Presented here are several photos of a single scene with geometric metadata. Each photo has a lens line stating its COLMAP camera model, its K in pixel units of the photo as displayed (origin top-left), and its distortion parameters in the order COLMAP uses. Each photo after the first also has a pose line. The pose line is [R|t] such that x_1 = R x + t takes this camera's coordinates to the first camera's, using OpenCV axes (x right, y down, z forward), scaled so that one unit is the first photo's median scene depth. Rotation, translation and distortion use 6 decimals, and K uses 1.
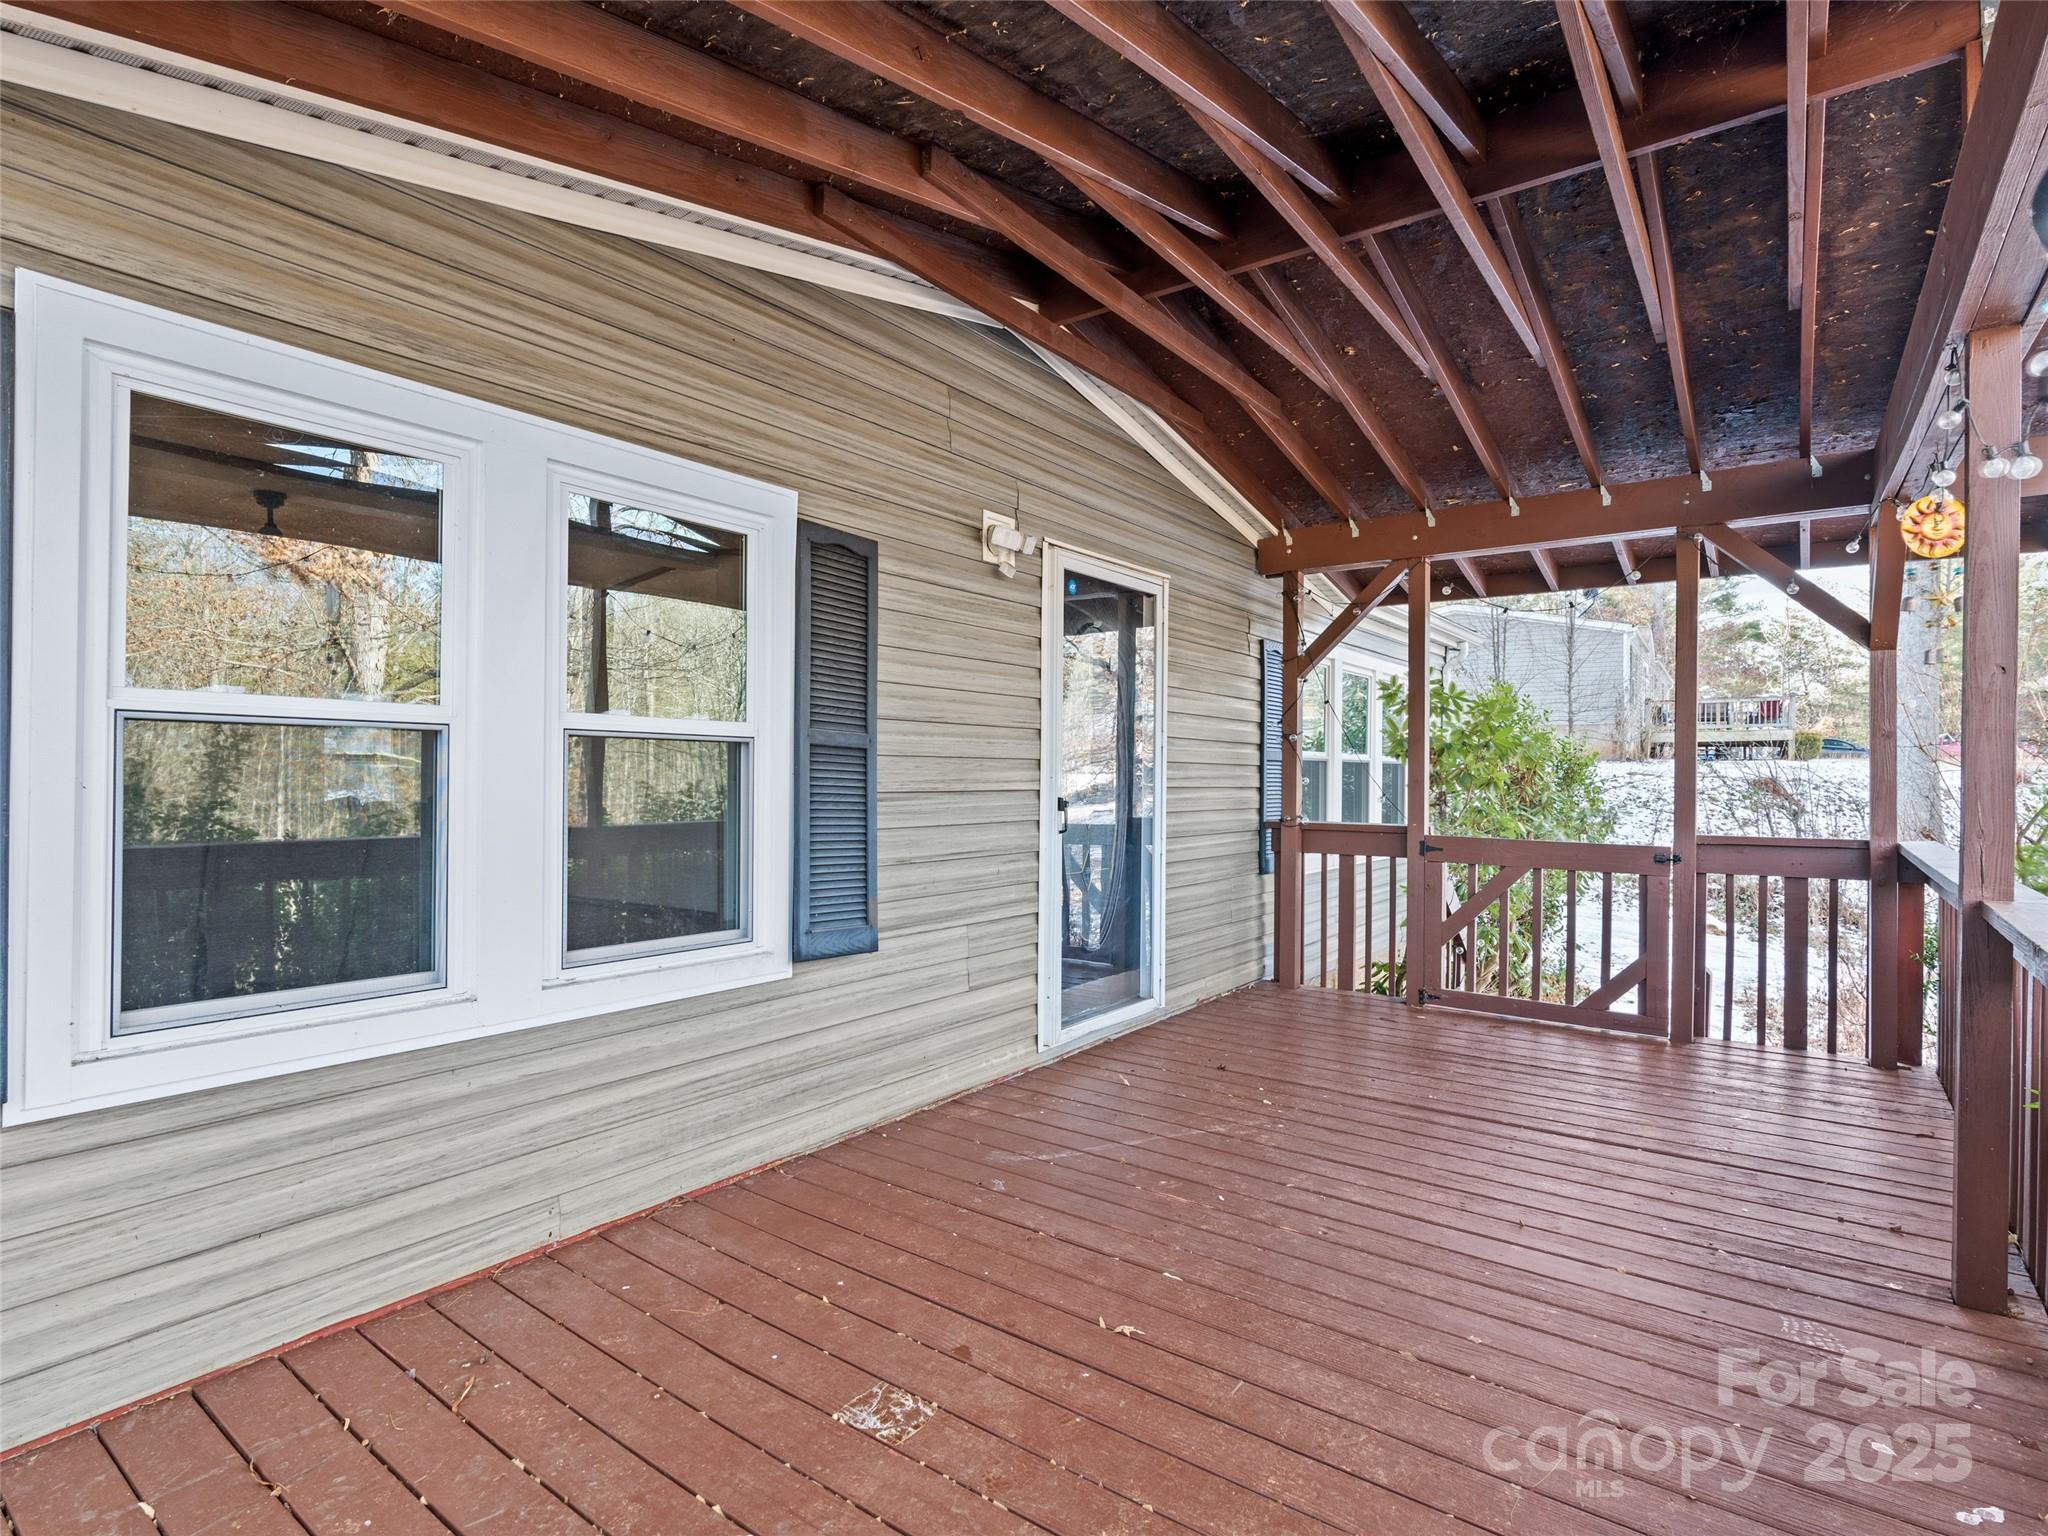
lens RADIAL K [[962.2, 0, 1024.0], [0, 962.2, 768.0], [0, 0, 1]] dist [-0.015547, 0.005909]
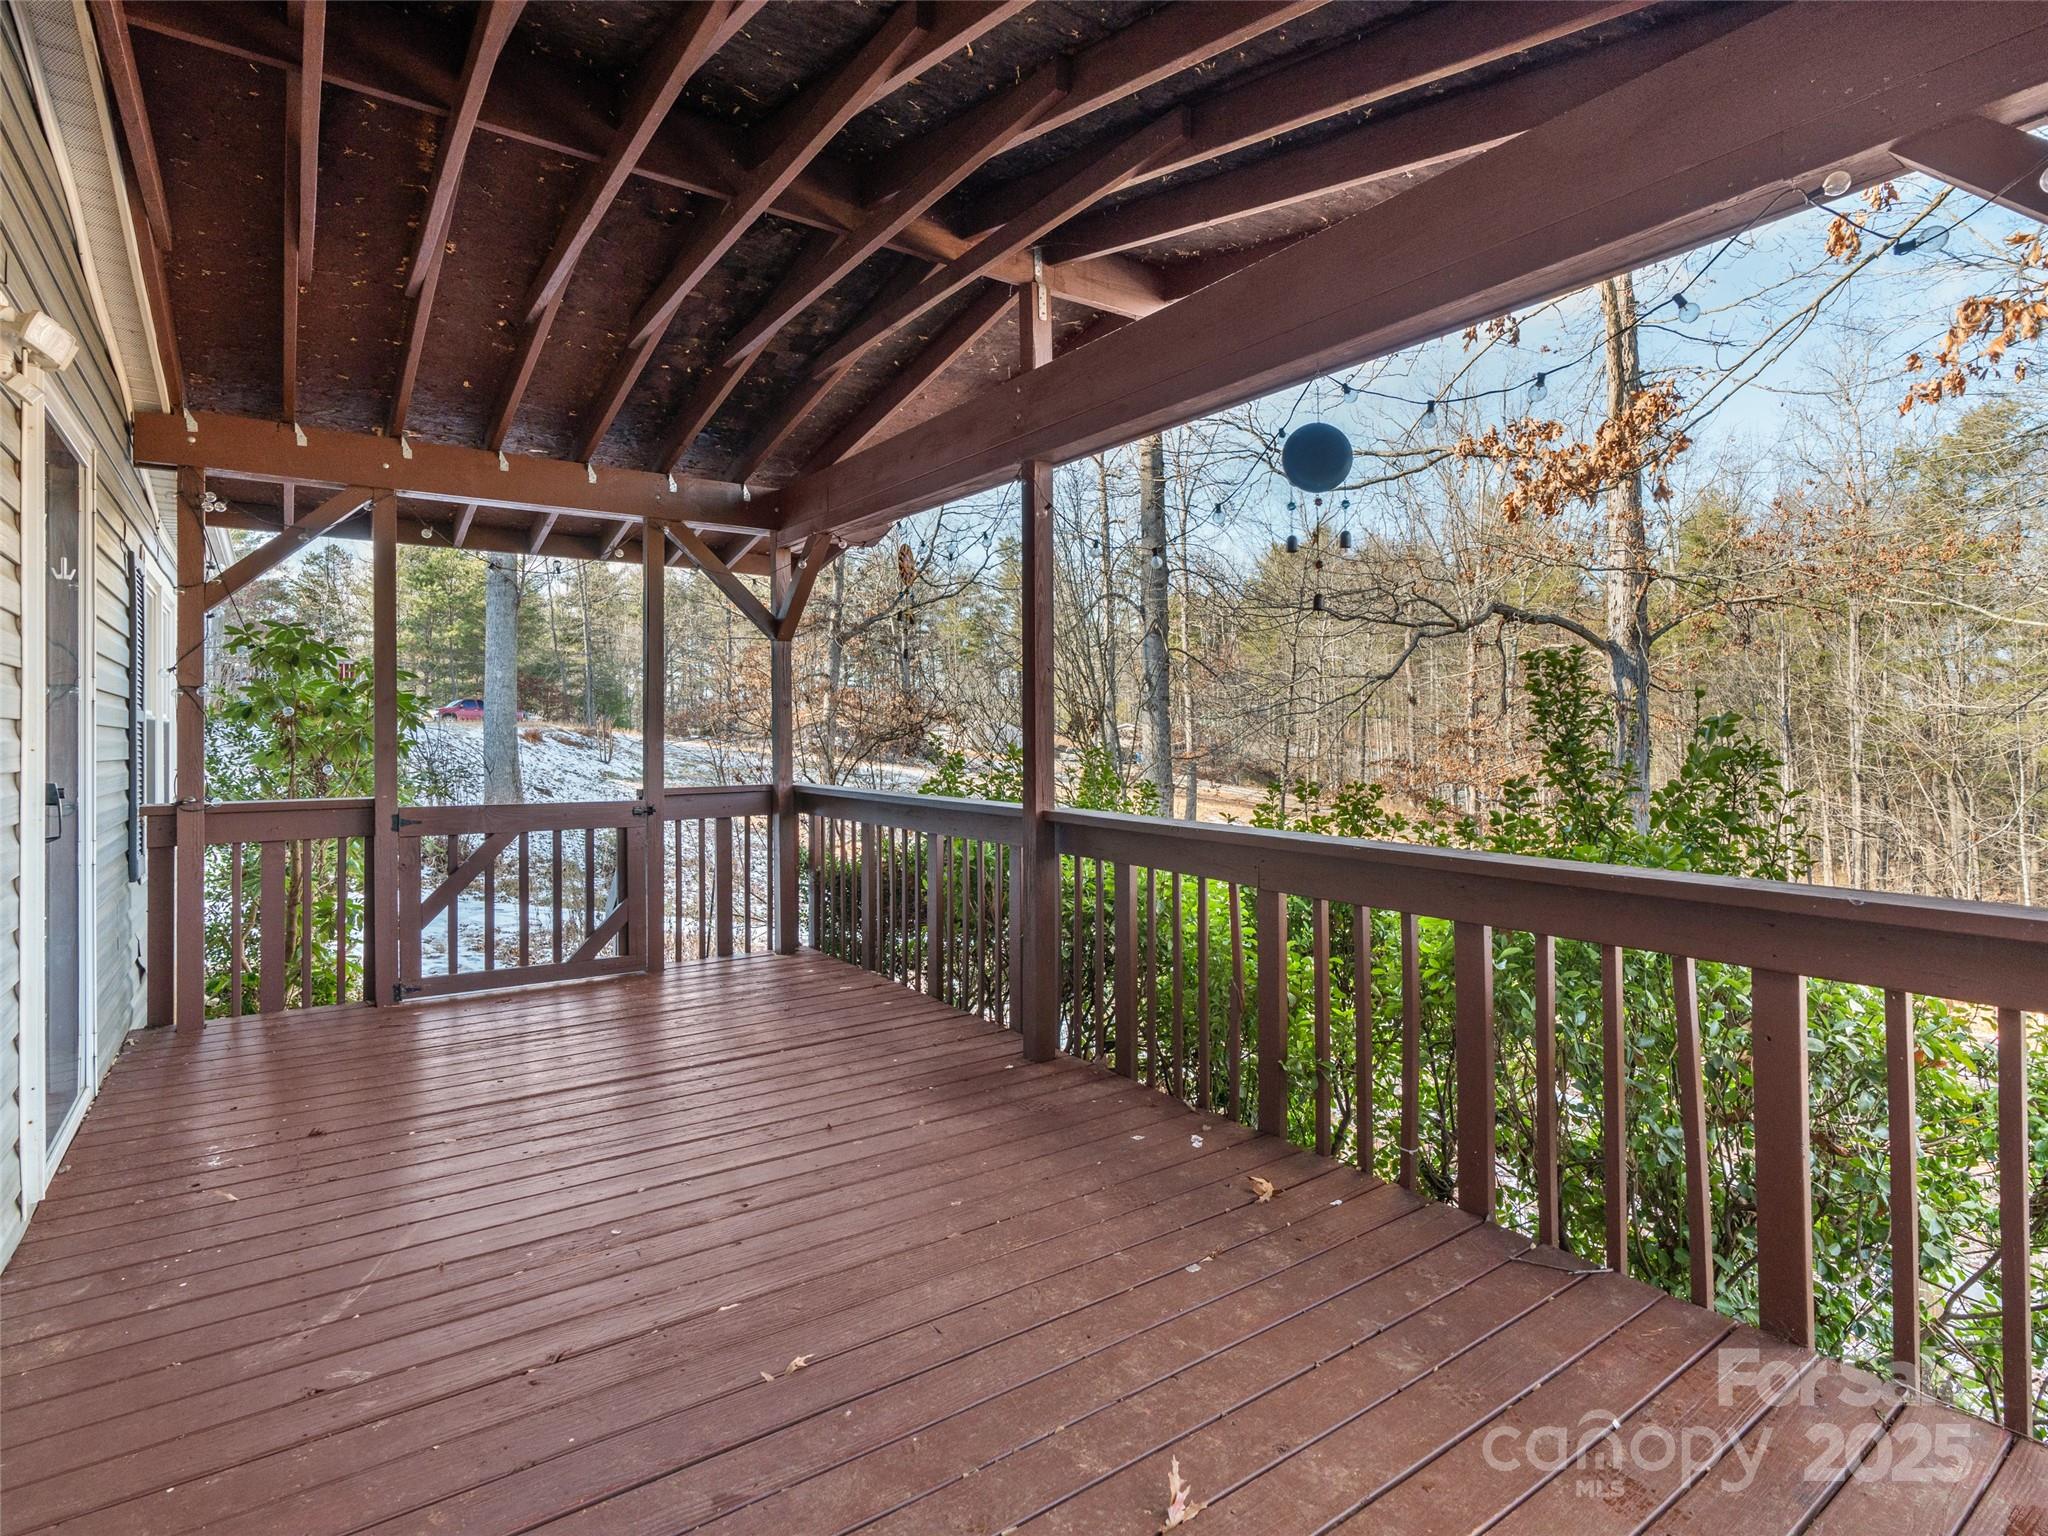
lens RADIAL K [[1001.2, 0, 988.1], [0, 1001.2, 720.5], [0, 0, 1]] dist [-0.013185, 0.006109]
pose [[0.384951, 0.003861, 0.922929, -0.254696], [0.005280, 0.999966, -0.006385, -0.000918], [-0.922922, 0.007332, 0.384917, 0.178458]]
